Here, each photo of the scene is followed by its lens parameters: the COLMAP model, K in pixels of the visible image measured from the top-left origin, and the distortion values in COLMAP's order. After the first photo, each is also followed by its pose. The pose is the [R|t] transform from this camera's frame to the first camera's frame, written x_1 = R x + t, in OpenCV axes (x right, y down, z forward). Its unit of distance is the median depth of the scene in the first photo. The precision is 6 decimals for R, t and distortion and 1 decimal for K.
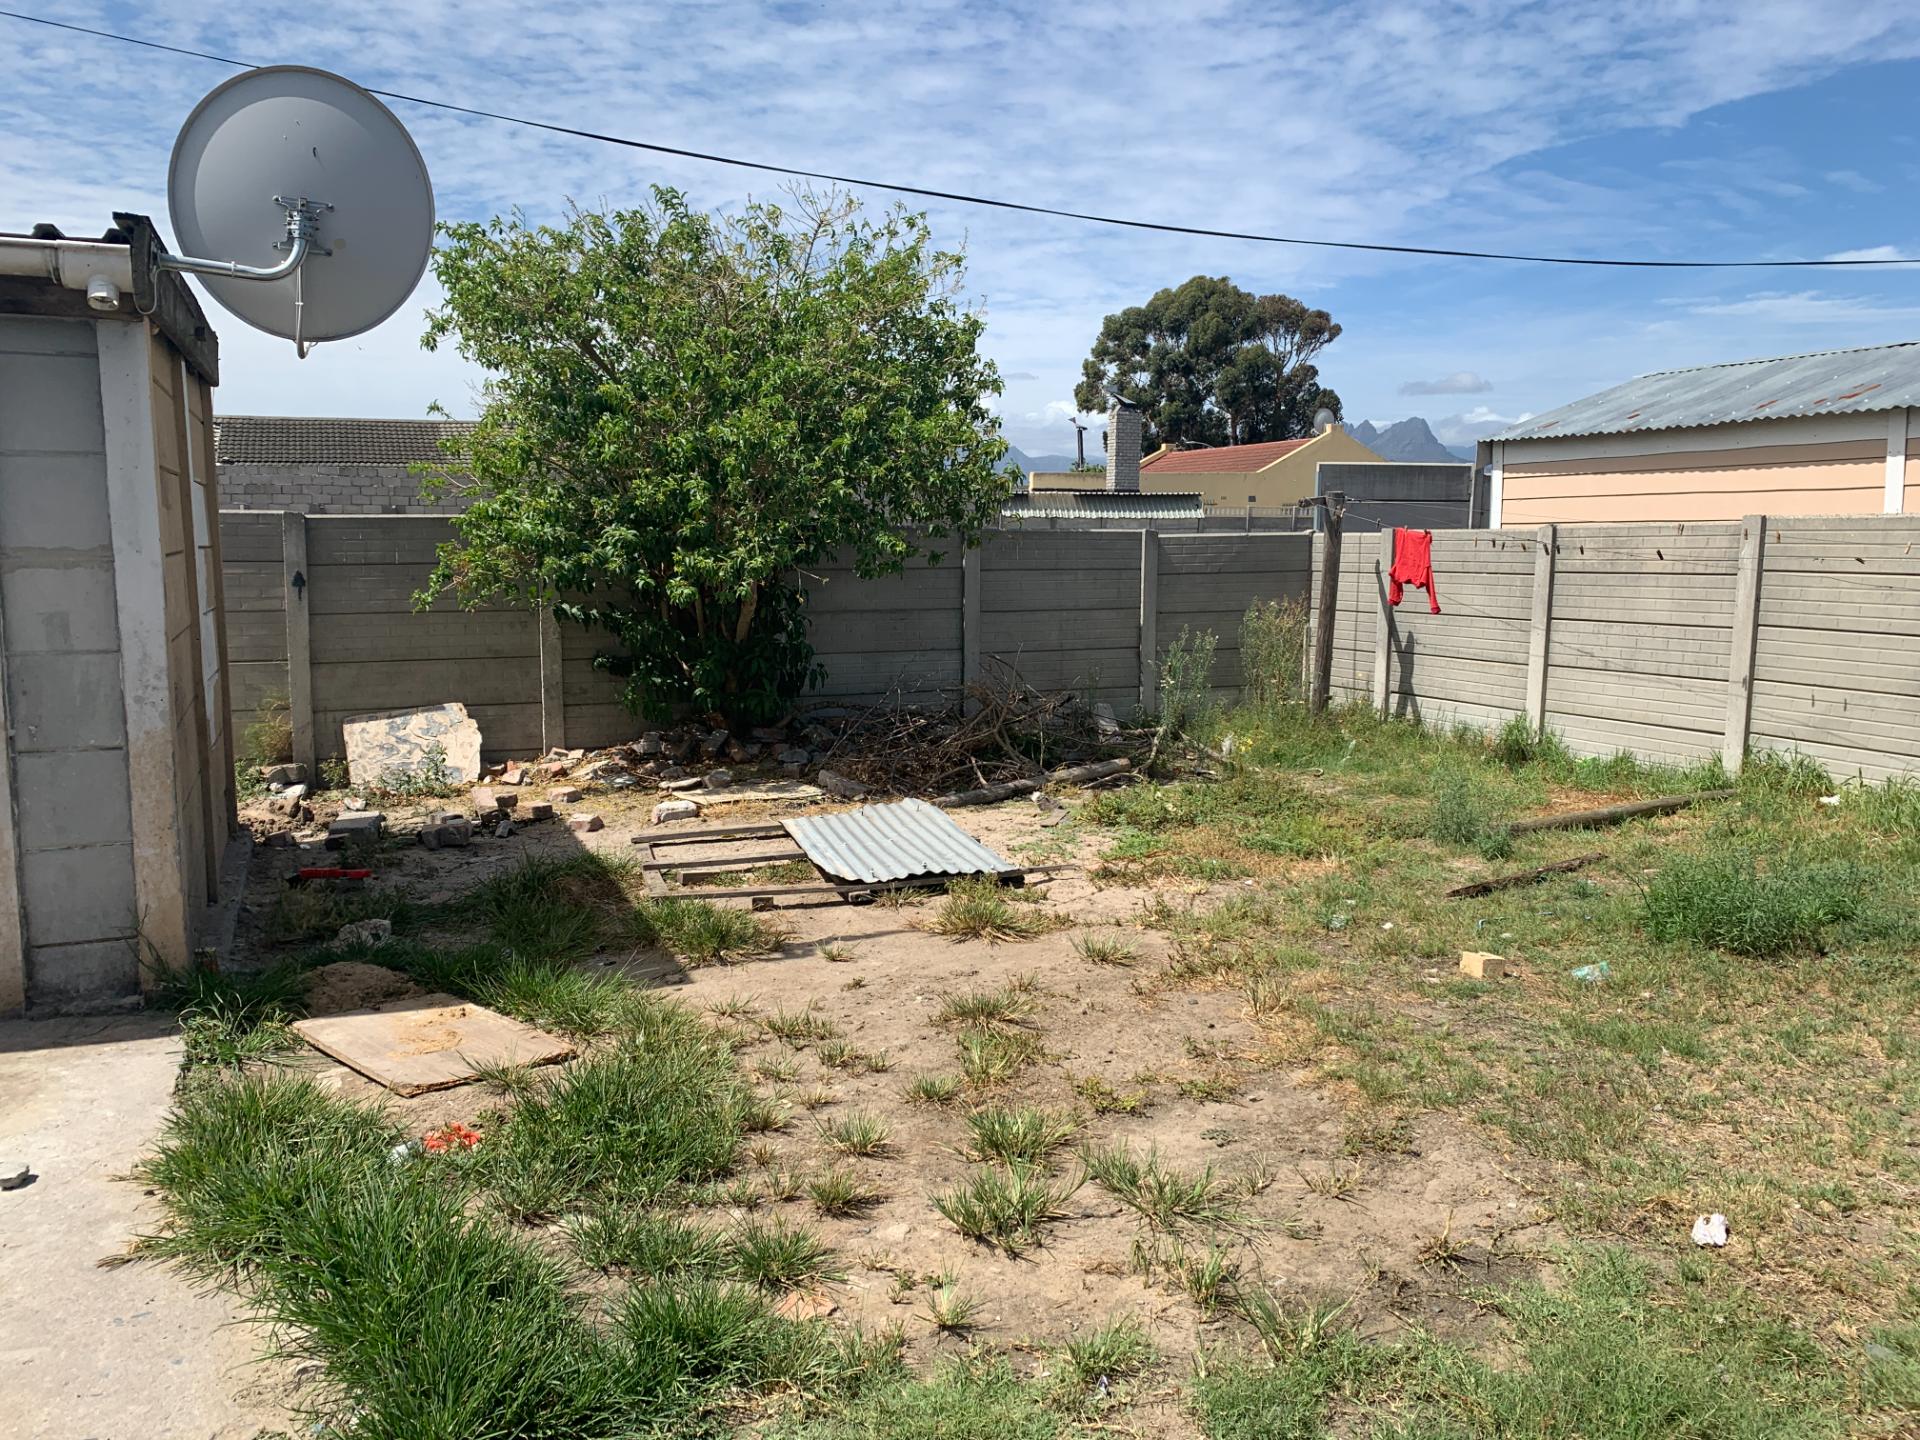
lens RADIAL K [[1436.0, 0, 954.7], [0, 1436.0, 715.7], [0, 0, 1]] dist [0.011081, -0.048470]
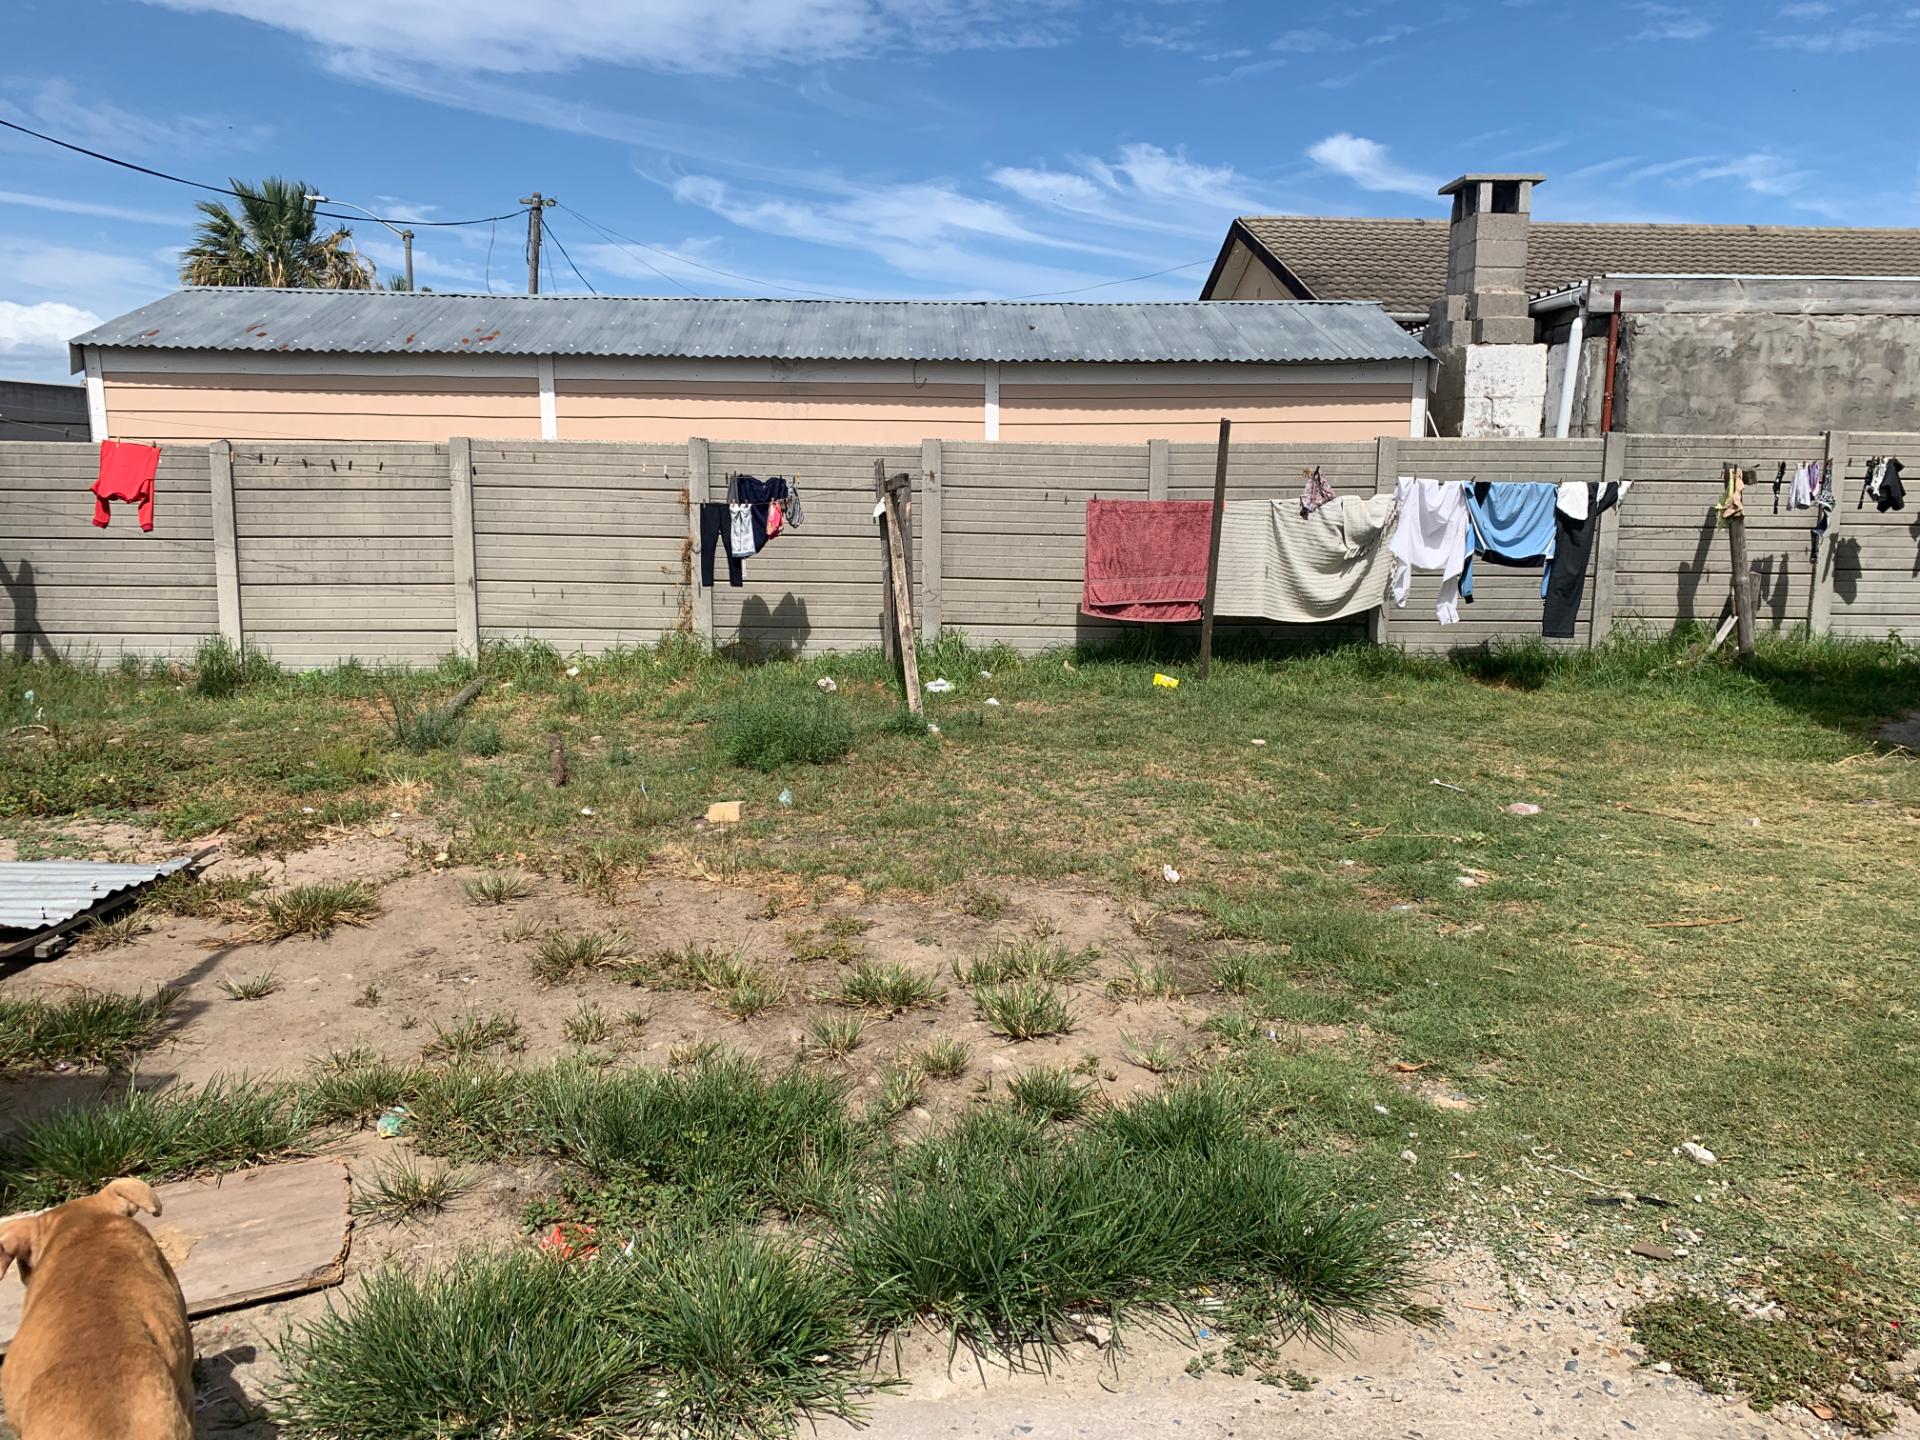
lens RADIAL K [[1436.0, 0, 968.6], [0, 1436.0, 716.5], [0, 0, 1]] dist [0.011081, -0.048470]
pose [[0.330062, -0.151043, 0.931797, -0.421014], [0.098661, 0.987229, 0.125081, -0.023353], [-0.938789, 0.050647, 0.340749, 0.241810]]
